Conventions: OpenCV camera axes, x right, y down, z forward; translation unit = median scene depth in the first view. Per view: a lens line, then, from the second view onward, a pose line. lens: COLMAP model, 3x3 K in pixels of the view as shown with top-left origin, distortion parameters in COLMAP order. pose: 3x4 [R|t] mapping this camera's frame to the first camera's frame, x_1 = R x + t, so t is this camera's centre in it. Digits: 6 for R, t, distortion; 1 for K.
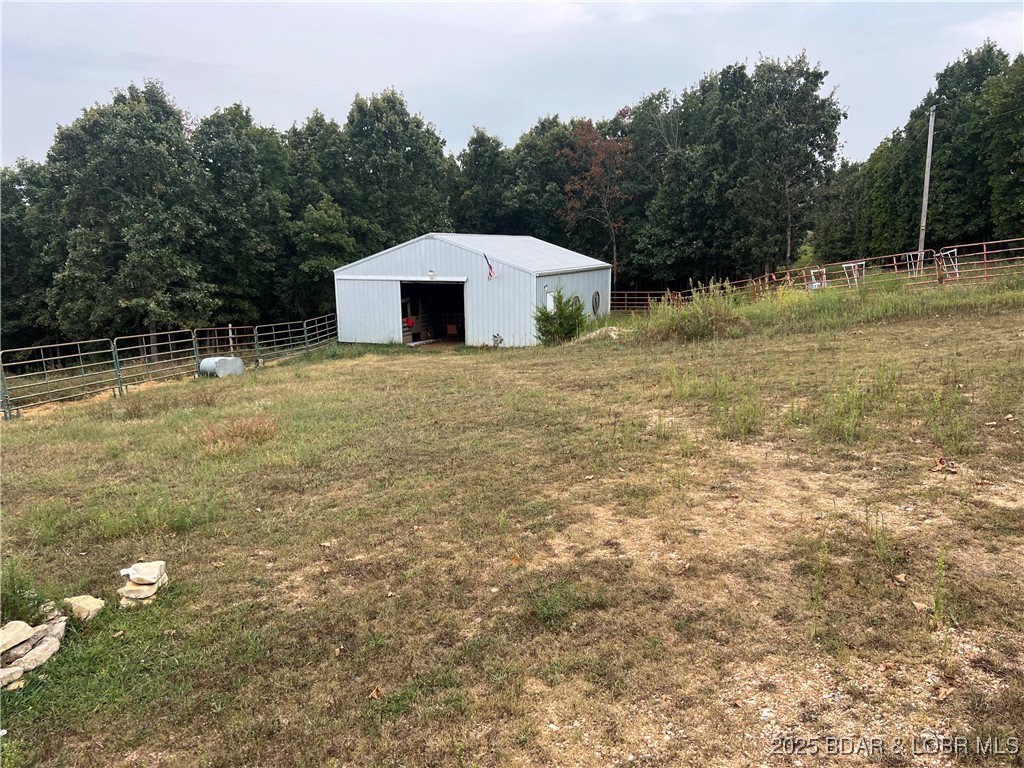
lens RADIAL K [[769.5, 0, 510.3], [0, 769.5, 409.5], [0, 0, 1]] dist [0.057639, -0.063126]
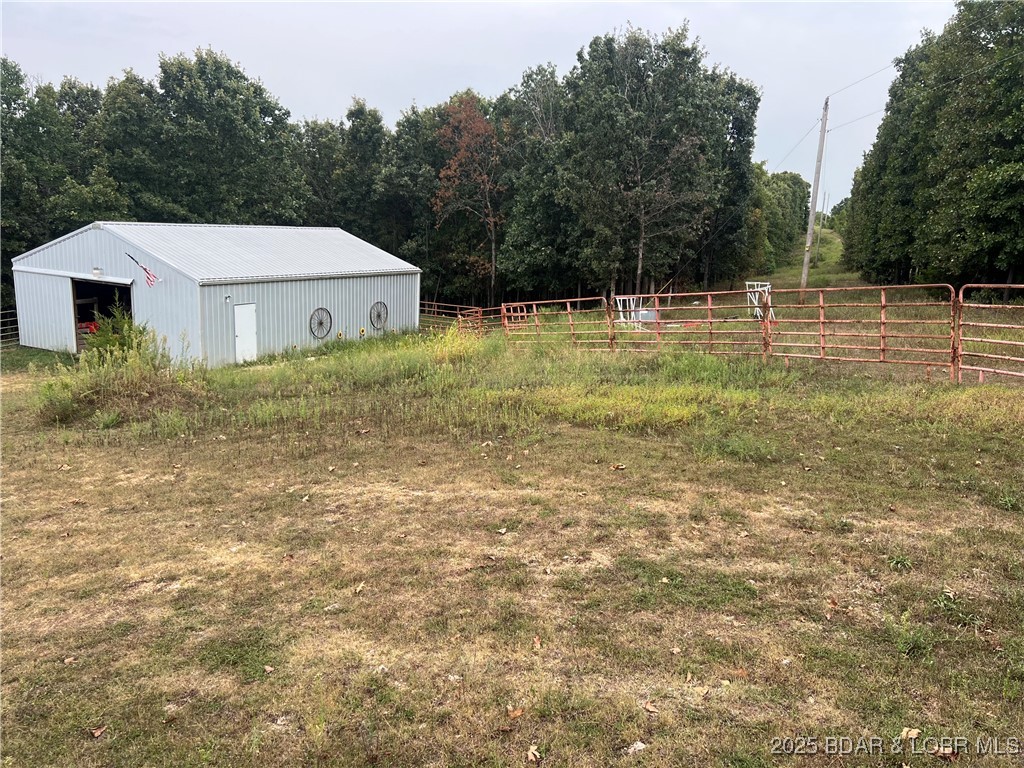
lens RADIAL K [[769.5, 0, 510.3], [0, 769.5, 409.5], [0, 0, 1]] dist [0.057639, -0.063126]
pose [[0.992412, 0.082547, -0.091133, 0.306335], [-0.079792, 0.996249, 0.033471, -0.068957], [0.093554, -0.025946, 0.995276, 0.161696]]
